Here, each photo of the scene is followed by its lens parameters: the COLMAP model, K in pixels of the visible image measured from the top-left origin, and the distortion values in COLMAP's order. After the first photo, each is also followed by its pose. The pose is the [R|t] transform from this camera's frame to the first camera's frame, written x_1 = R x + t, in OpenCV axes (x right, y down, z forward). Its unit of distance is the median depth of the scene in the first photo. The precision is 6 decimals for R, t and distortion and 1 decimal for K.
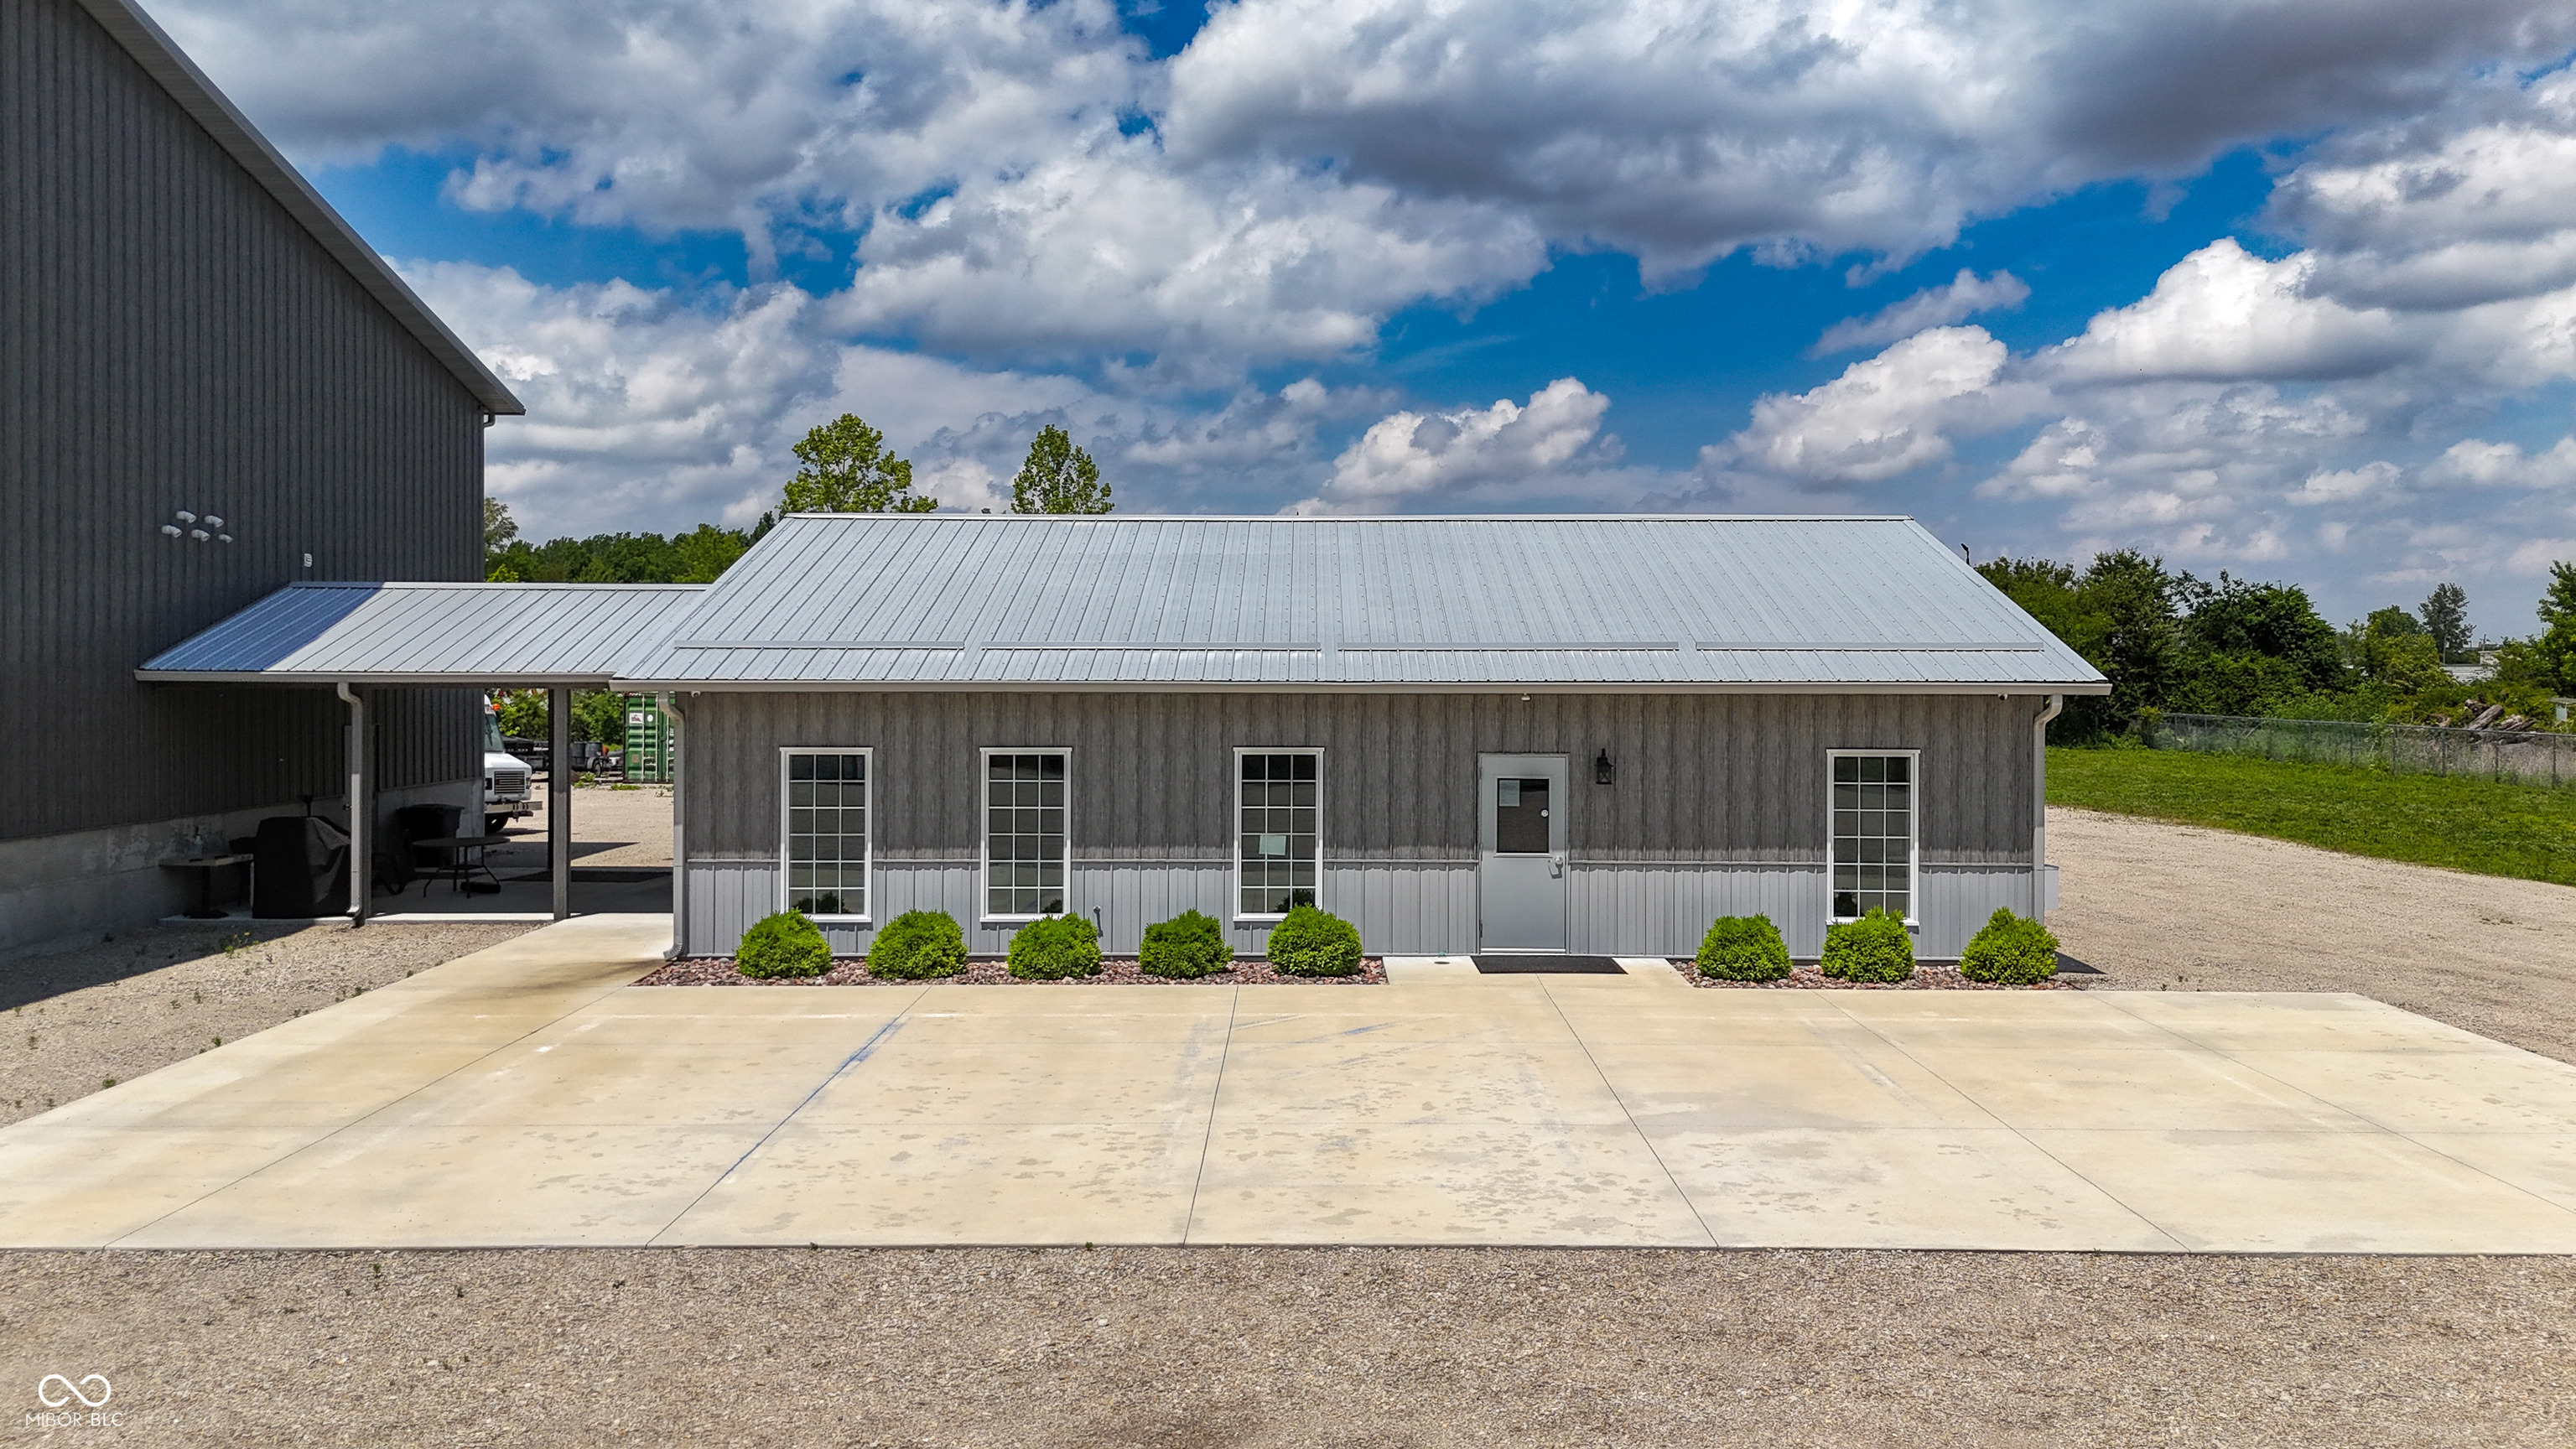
lens RADIAL K [[1888.7, 0, 1288.0], [0, 1888.7, 724.5], [0, 0, 1]] dist [0.089003, -0.099809]
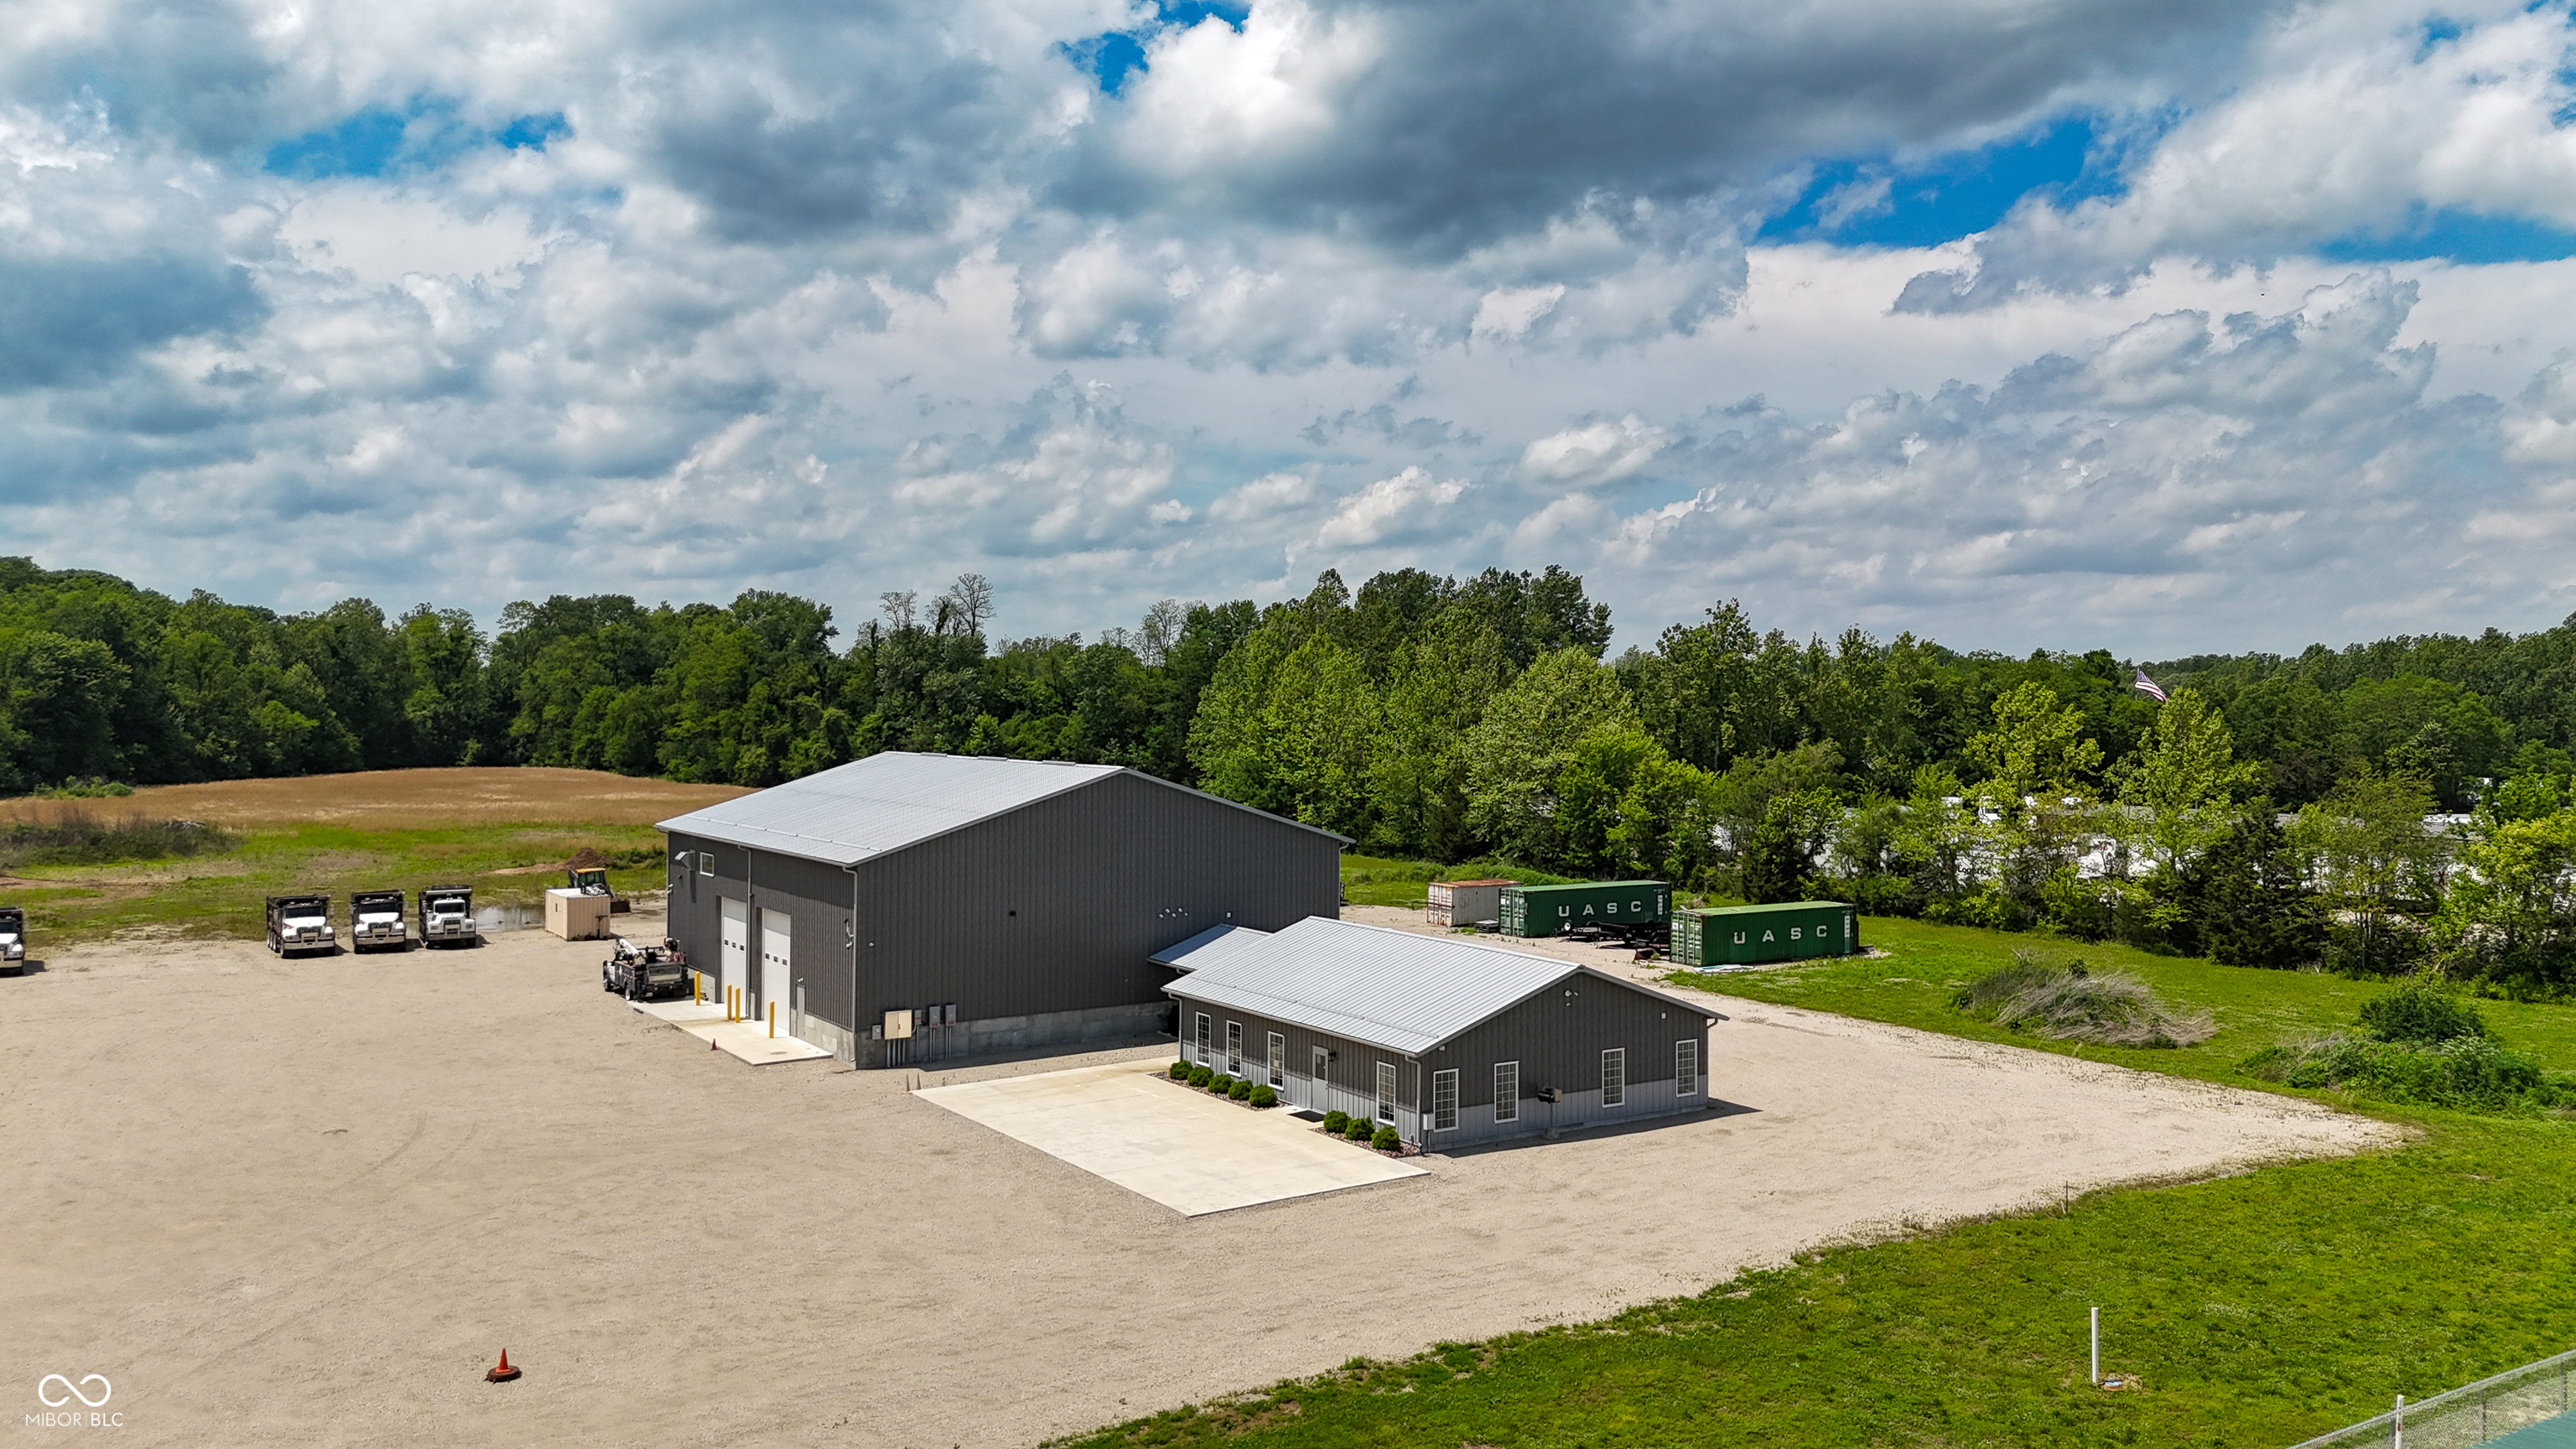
lens RADIAL K [[1915.0, 0, 1288.0], [0, 1915.0, 724.5], [0, 0, 1]] dist [0.074246, -0.108984]
pose [[0.555604, 0.012213, -0.831357, 2.677778], [-0.030449, 0.999520, -0.005665, -0.490315], [0.830889, 0.028462, 0.555709, -0.790200]]
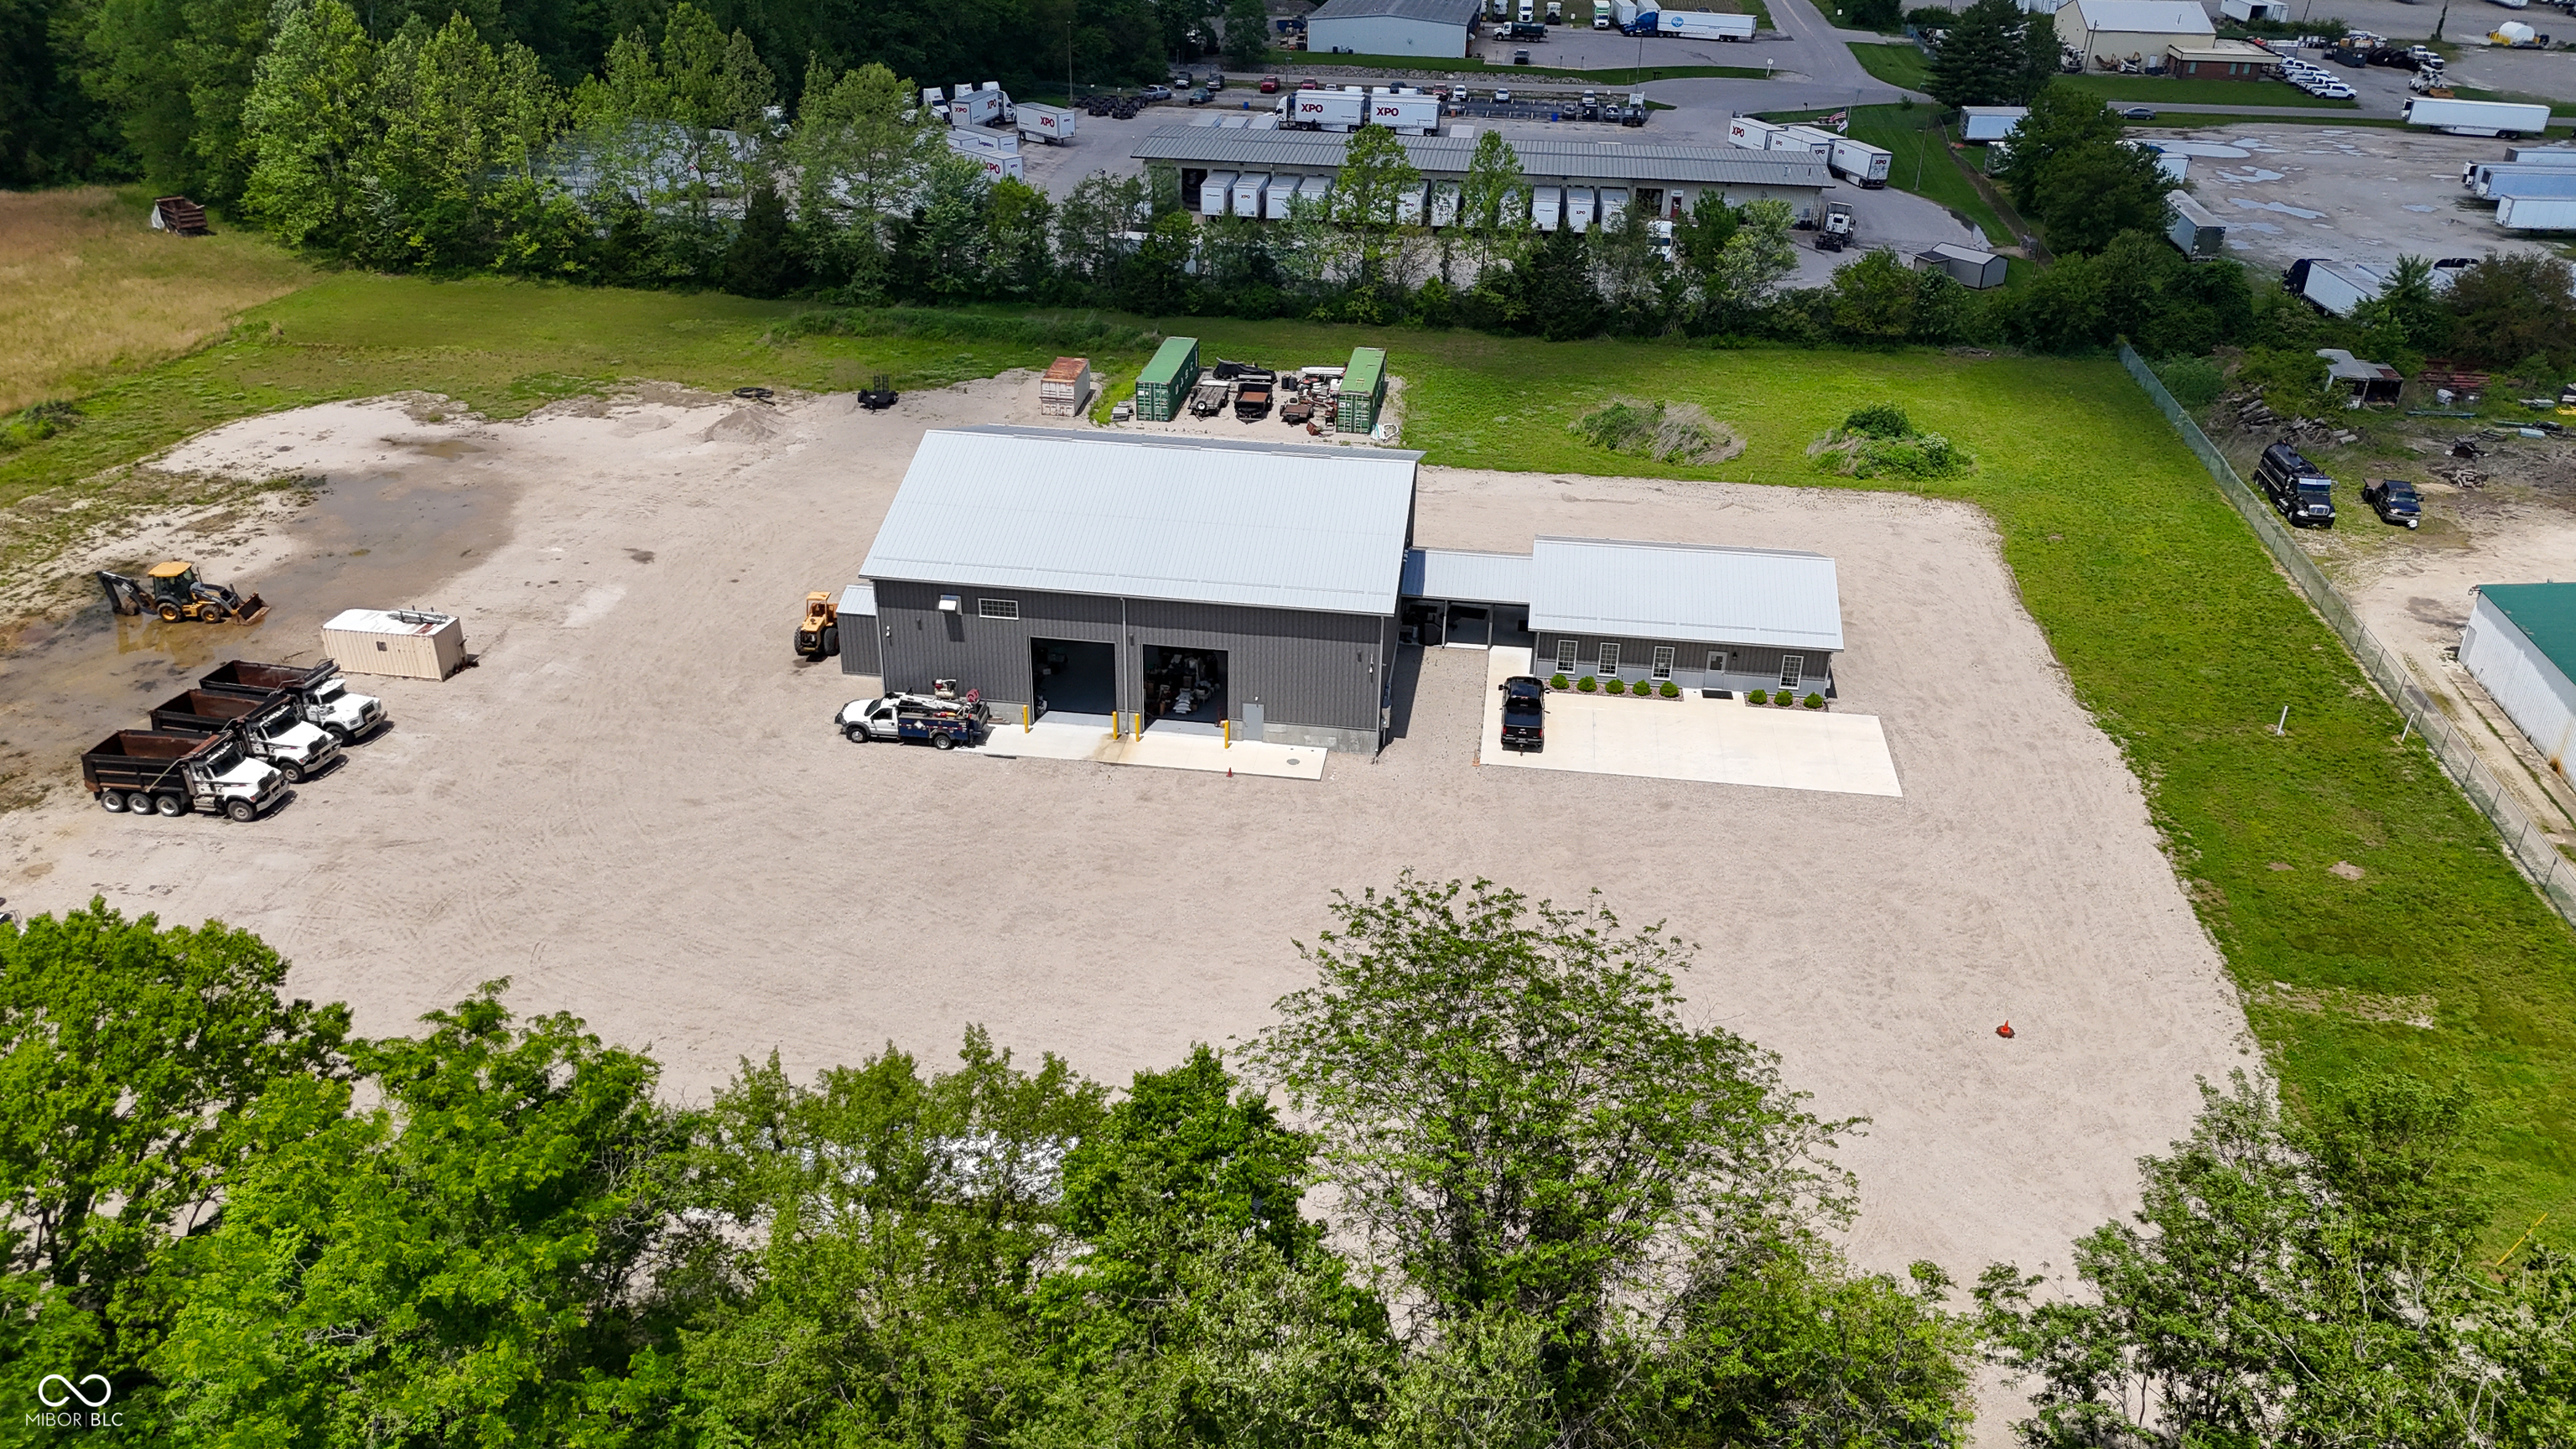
lens RADIAL K [[1888.7, 0, 1288.0], [0, 1888.7, 724.5], [0, 0, 1]] dist [0.089003, -0.099809]
pose [[0.991652, 0.073380, -0.106025, -0.425331], [-0.020945, 0.903023, 0.429082, -1.833907], [0.127229, -0.423279, 0.897021, -3.471930]]
